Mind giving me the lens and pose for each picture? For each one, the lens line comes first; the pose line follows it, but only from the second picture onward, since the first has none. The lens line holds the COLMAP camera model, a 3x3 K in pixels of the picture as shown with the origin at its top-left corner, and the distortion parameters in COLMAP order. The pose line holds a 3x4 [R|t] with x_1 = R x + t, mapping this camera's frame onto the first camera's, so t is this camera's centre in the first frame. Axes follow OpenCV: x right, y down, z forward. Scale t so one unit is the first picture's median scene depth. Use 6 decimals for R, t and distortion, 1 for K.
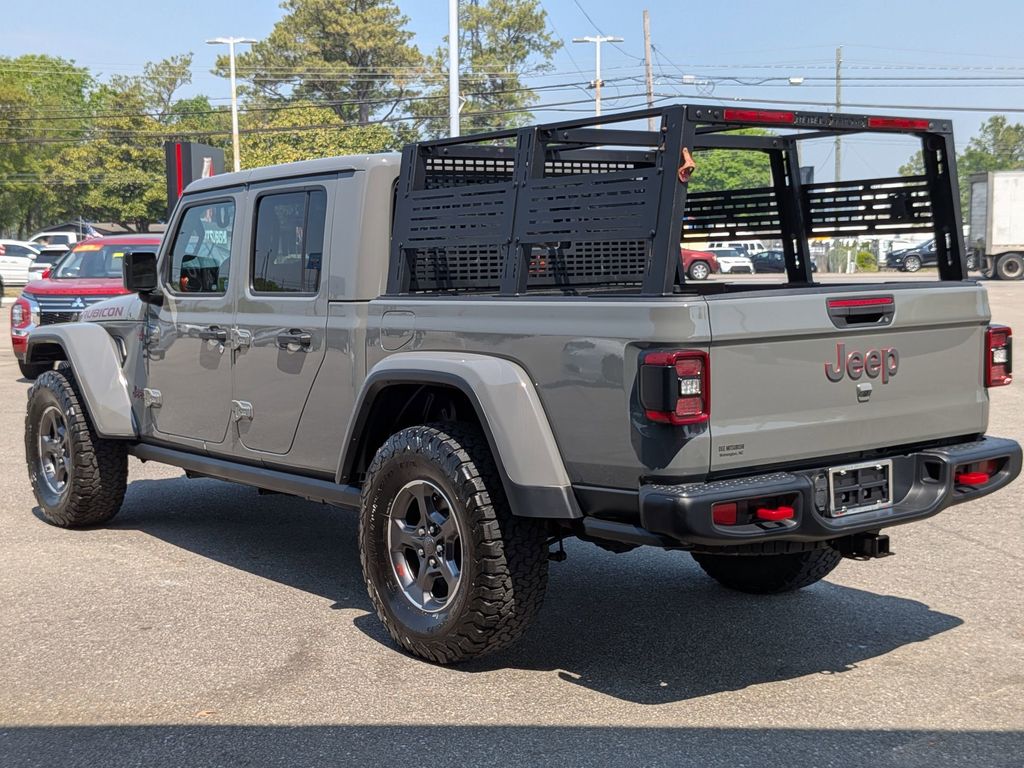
lens RADIAL K [[1482.6, 0, 504.0], [0, 1482.6, 385.3], [0, 0, 1]] dist [0.091450, 0.000000]
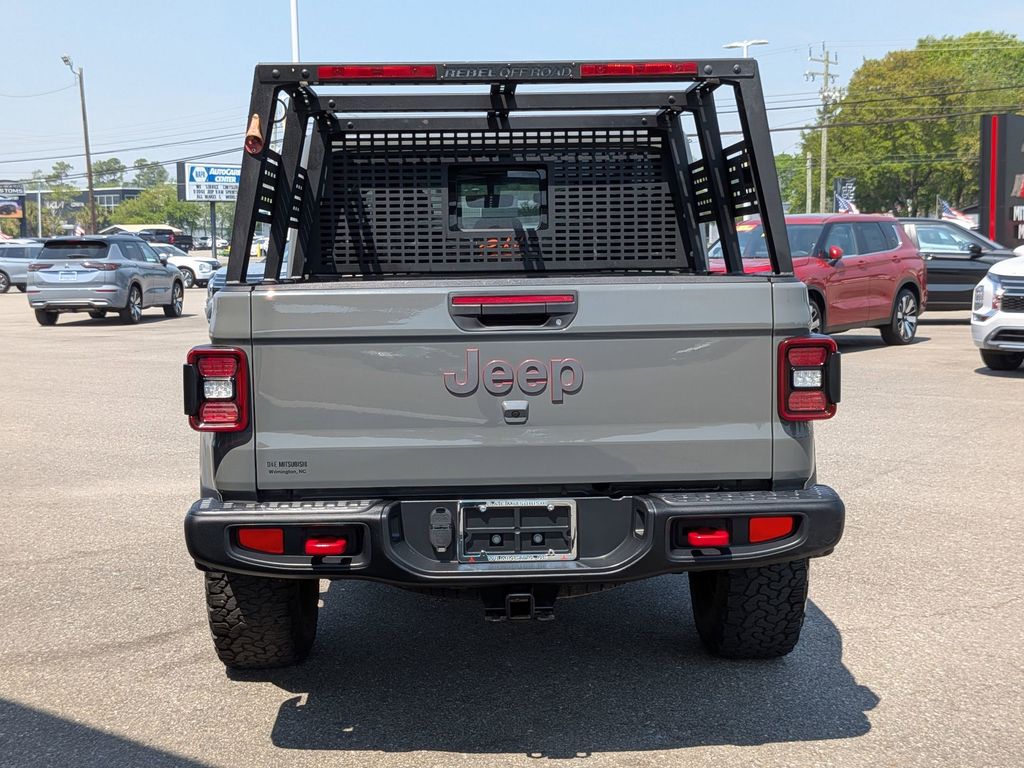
lens RADIAL K [[1482.6, 0, 520.3], [0, 1482.6, 380.9], [0, 0, 1]] dist [0.091450, 0.000000]
pose [[0.811431, 0.059423, -0.581420, 0.612598], [-0.052552, 0.998206, 0.028678, -0.030246], [0.582081, 0.007285, 0.813098, 0.309183]]
